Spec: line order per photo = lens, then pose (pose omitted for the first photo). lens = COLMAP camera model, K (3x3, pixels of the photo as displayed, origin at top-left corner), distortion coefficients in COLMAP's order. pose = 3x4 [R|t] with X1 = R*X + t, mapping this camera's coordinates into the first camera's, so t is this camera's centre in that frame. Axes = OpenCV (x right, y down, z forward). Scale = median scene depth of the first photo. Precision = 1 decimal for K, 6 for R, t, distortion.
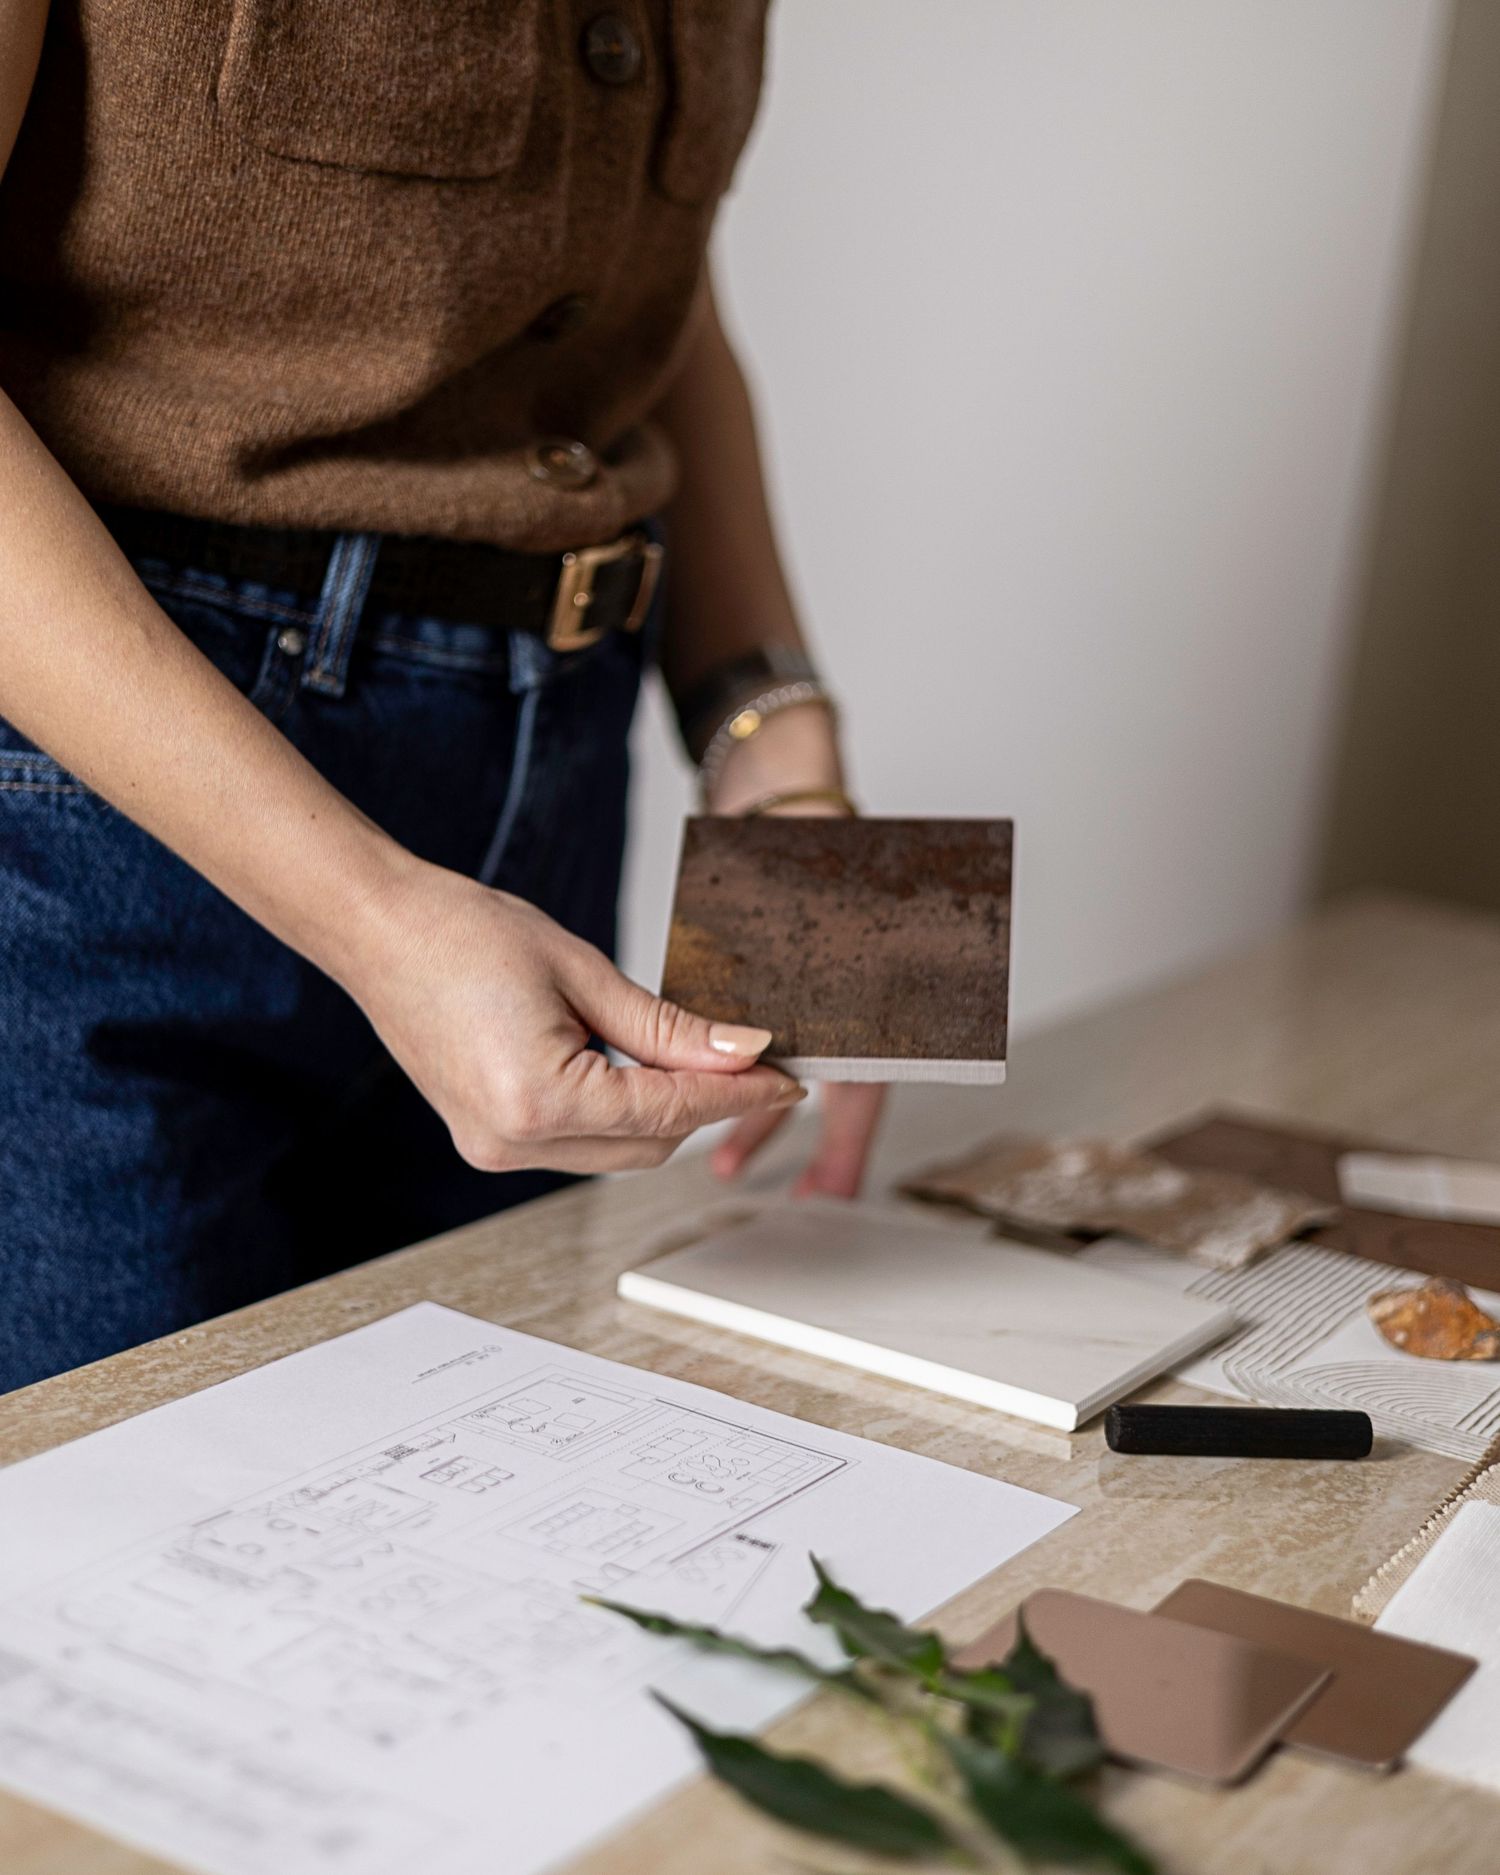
lens RADIAL K [[3205.9, 0, 750.2], [0, 3205.9, 935.7], [0, 0, 1]] dist [-0.099603, 0.000000]
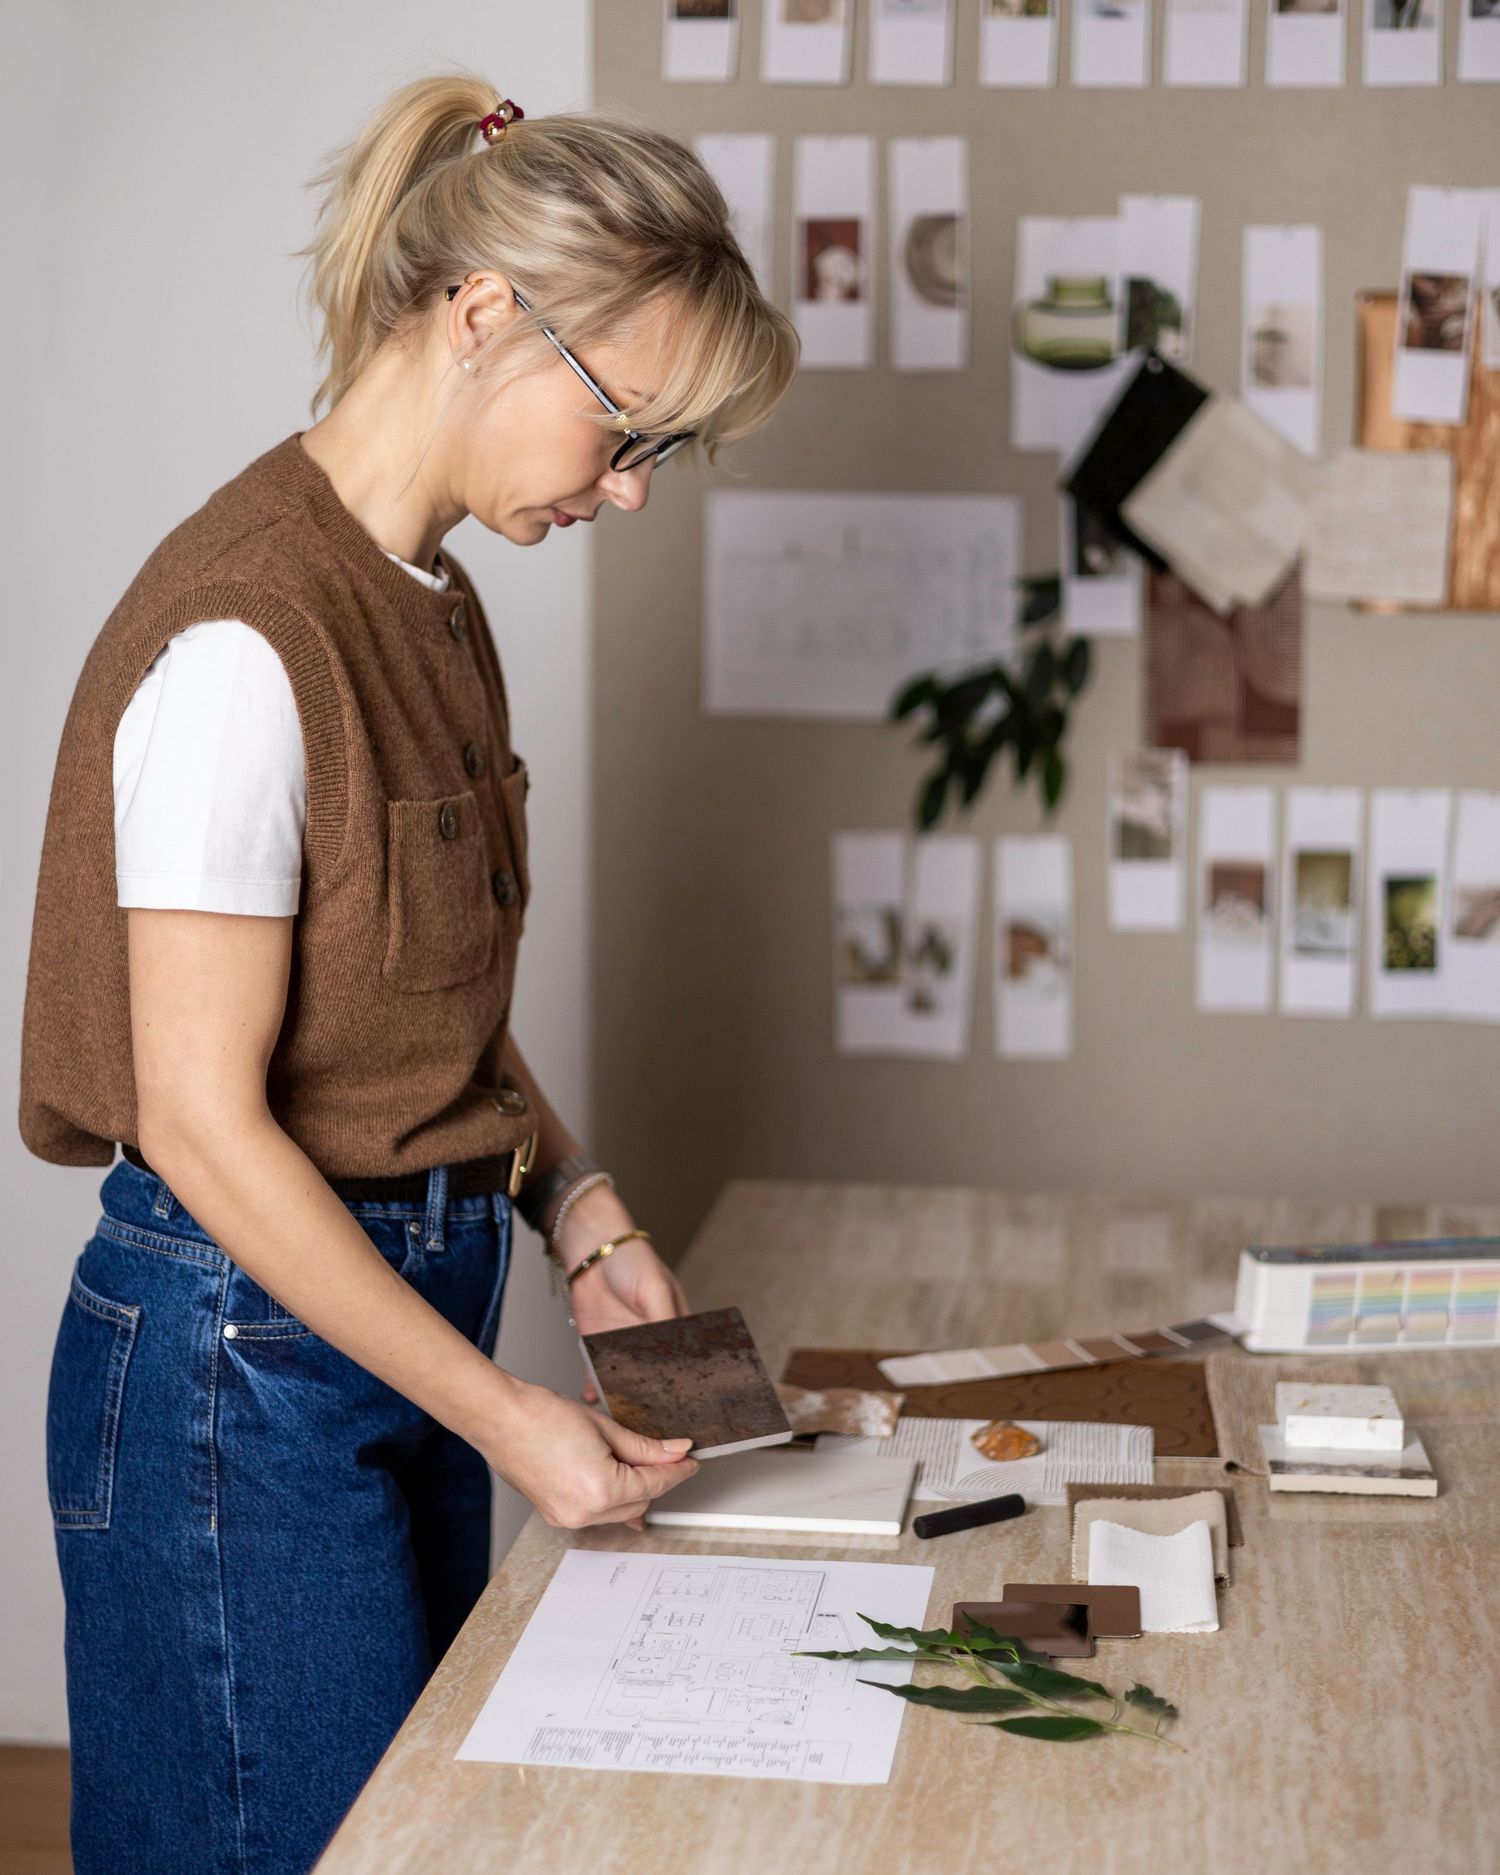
lens RADIAL K [[3205.9, 0, 750.5], [0, 3205.9, 938.3], [0, 0, 1]] dist [-0.099603, 0.000000]
pose [[0.915419, -0.169451, 0.365095, -0.650609], [0.181286, 0.983429, 0.001890, -0.237628], [-0.359365, 0.064456, 0.930968, -0.888981]]
